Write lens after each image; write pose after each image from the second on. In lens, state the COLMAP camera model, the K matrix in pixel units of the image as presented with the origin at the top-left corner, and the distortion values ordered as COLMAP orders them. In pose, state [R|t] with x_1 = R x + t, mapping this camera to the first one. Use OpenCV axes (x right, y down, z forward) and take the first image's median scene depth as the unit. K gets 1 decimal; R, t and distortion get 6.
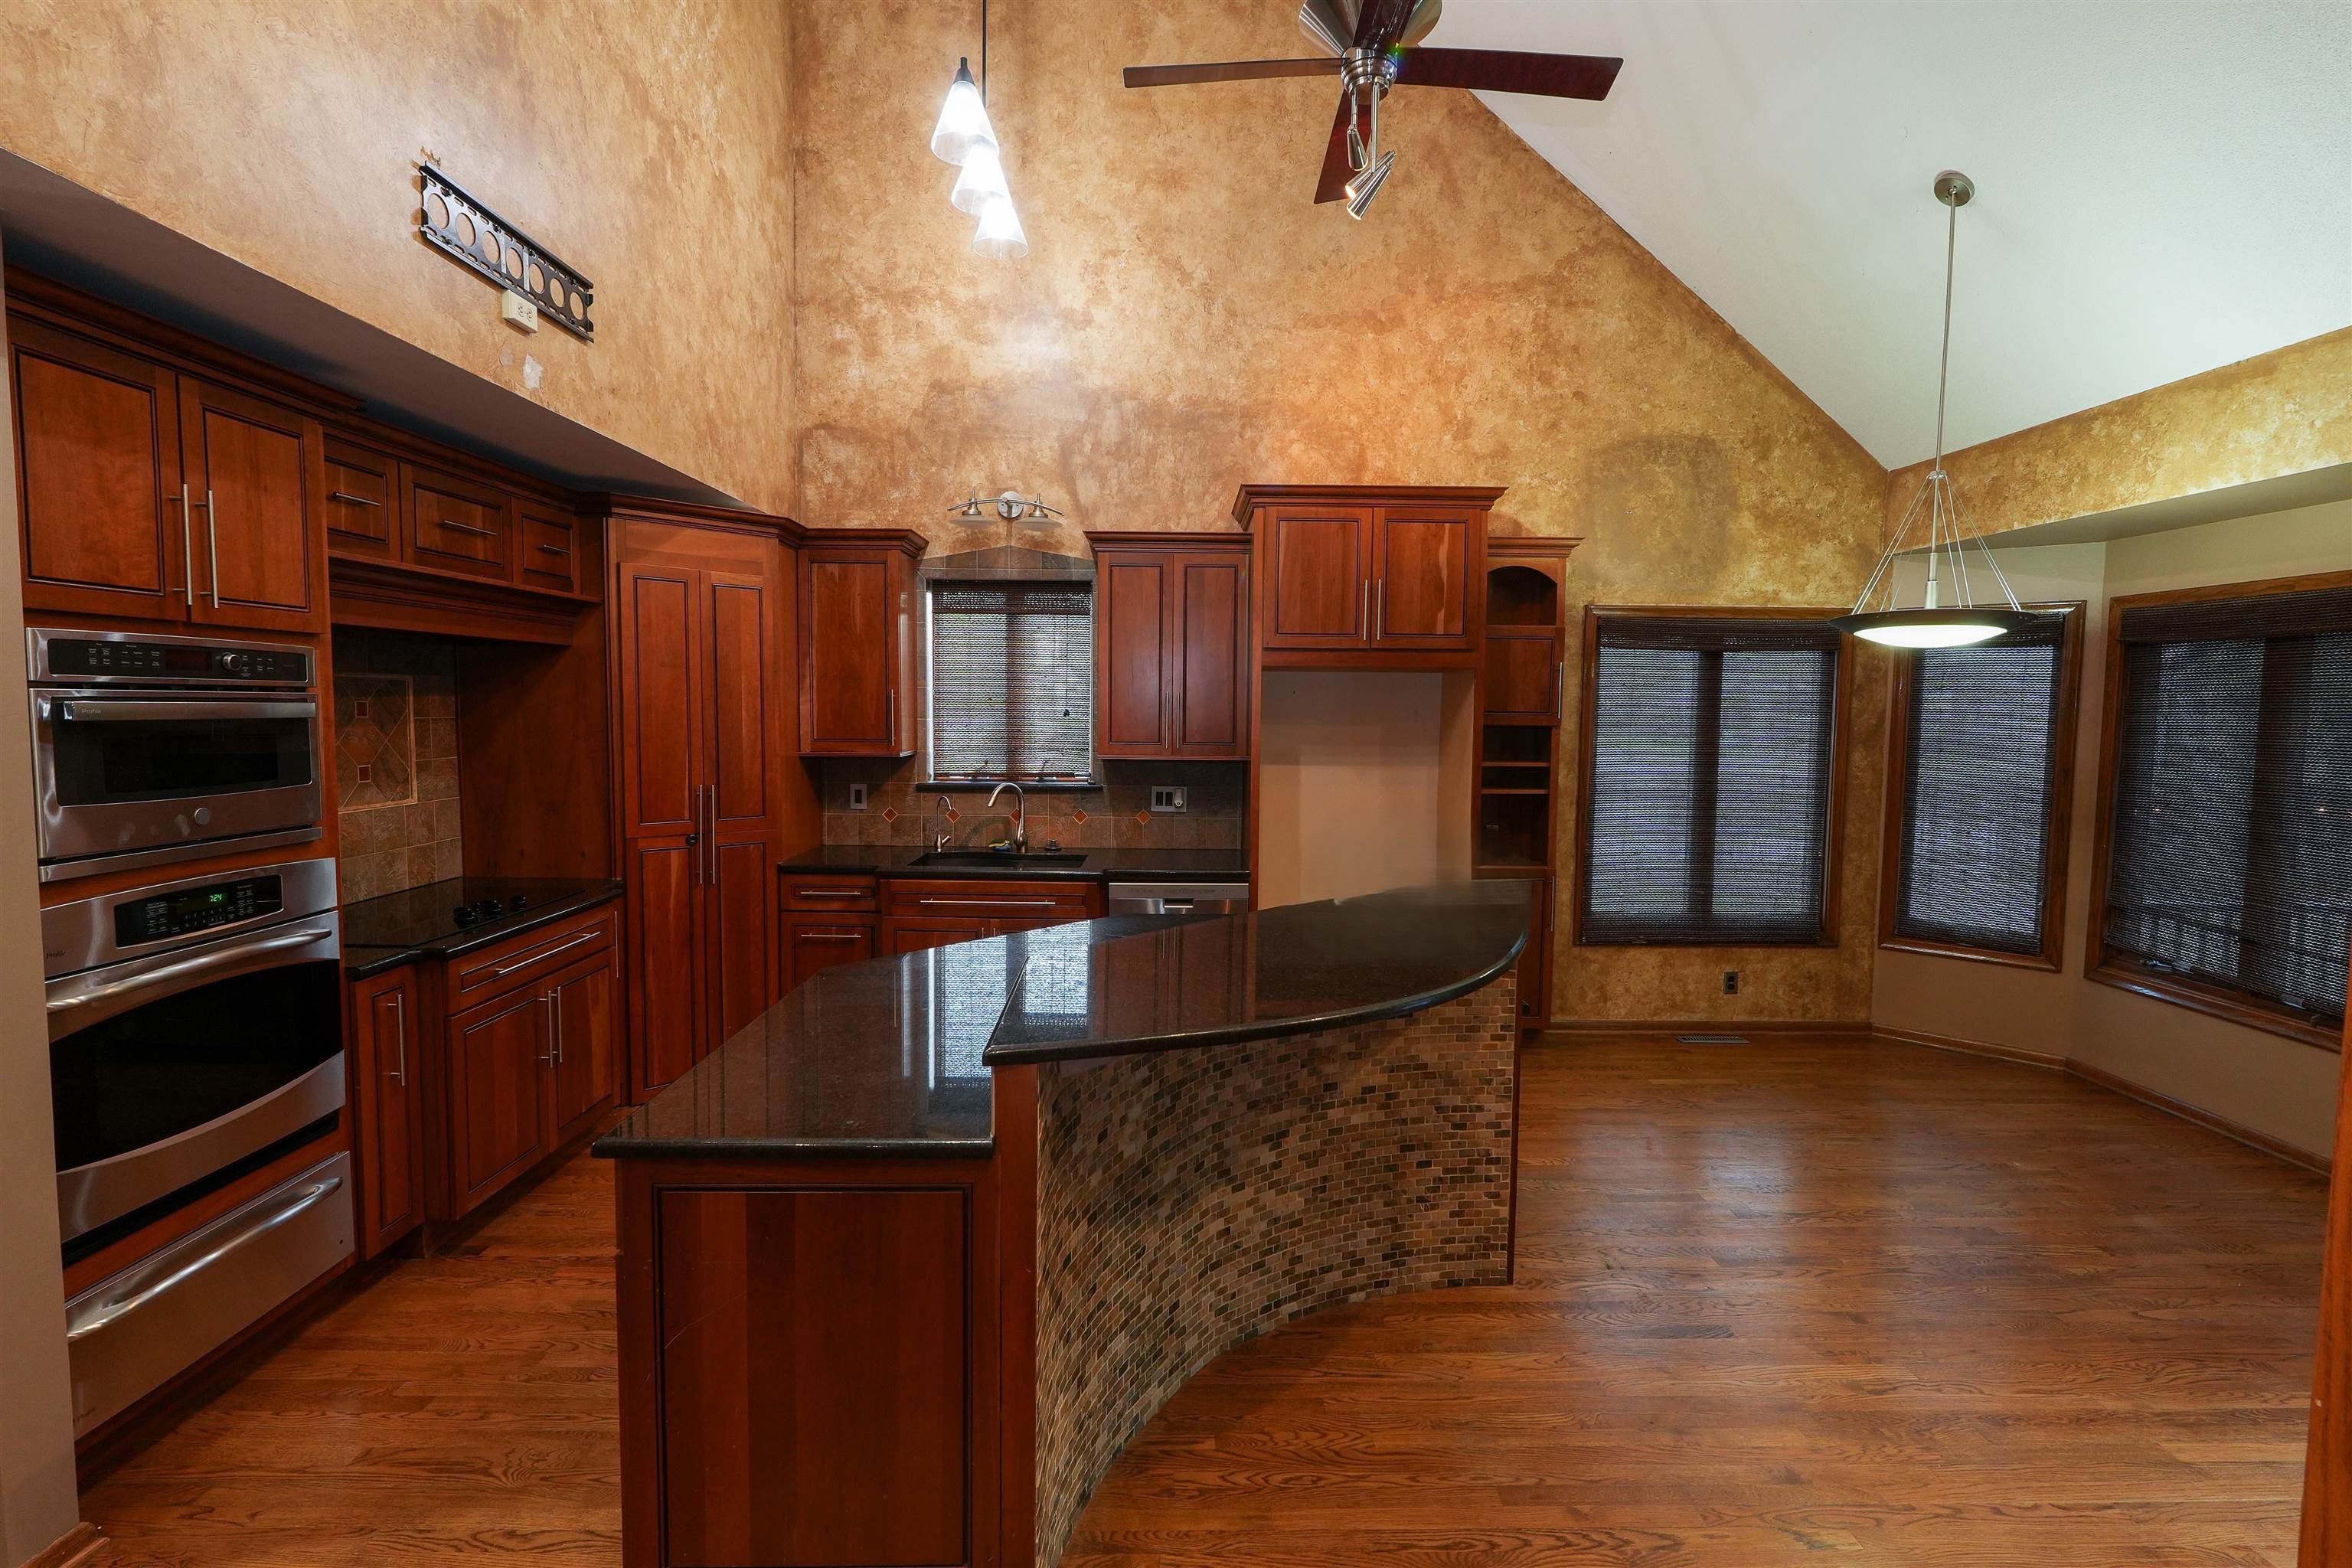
lens RADIAL K [[1066.1, 0, 1172.7], [0, 1066.1, 769.7], [0, 0, 1]] dist [0.001254, -0.000056]
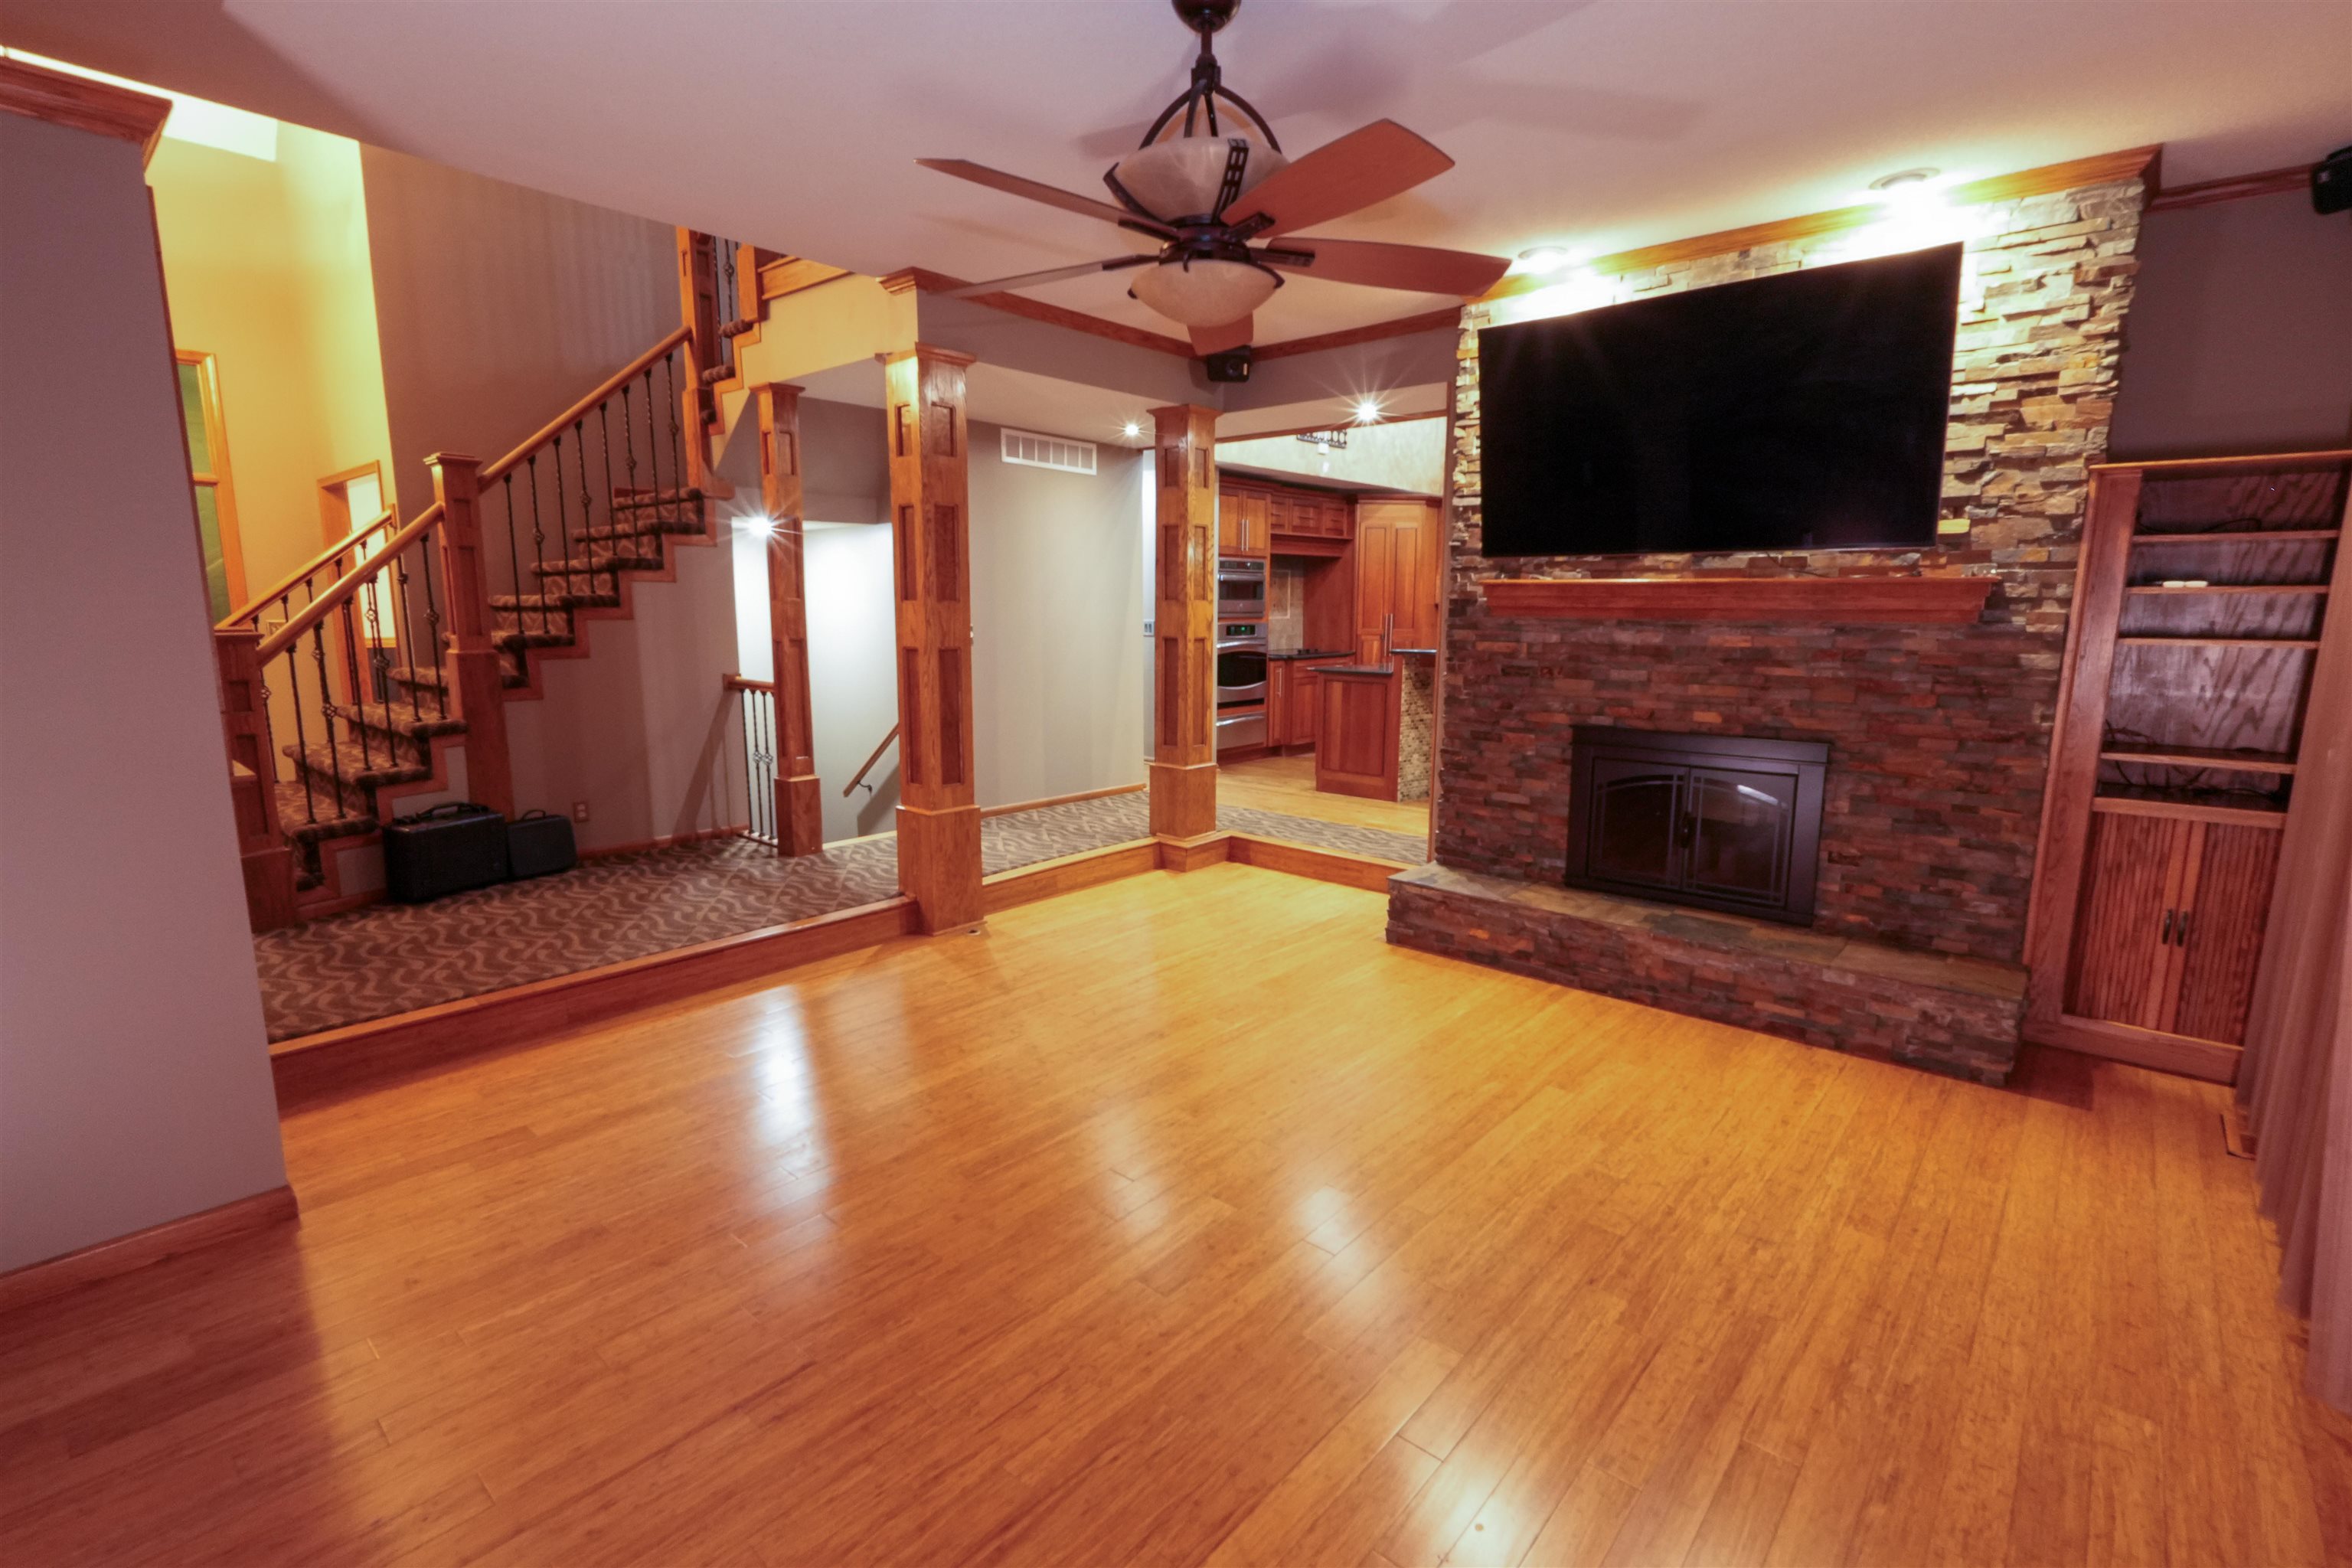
lens RADIAL K [[1066.1, 0, 1169.4], [0, 1066.1, 785.3], [0, 0, 1]] dist [0.001254, -0.000056]
pose [[0.744677, 0.095590, -0.660545, 0.933050], [-0.028753, 0.993366, 0.111339, 0.165011], [0.666806, -0.063919, 0.742485, -1.296980]]
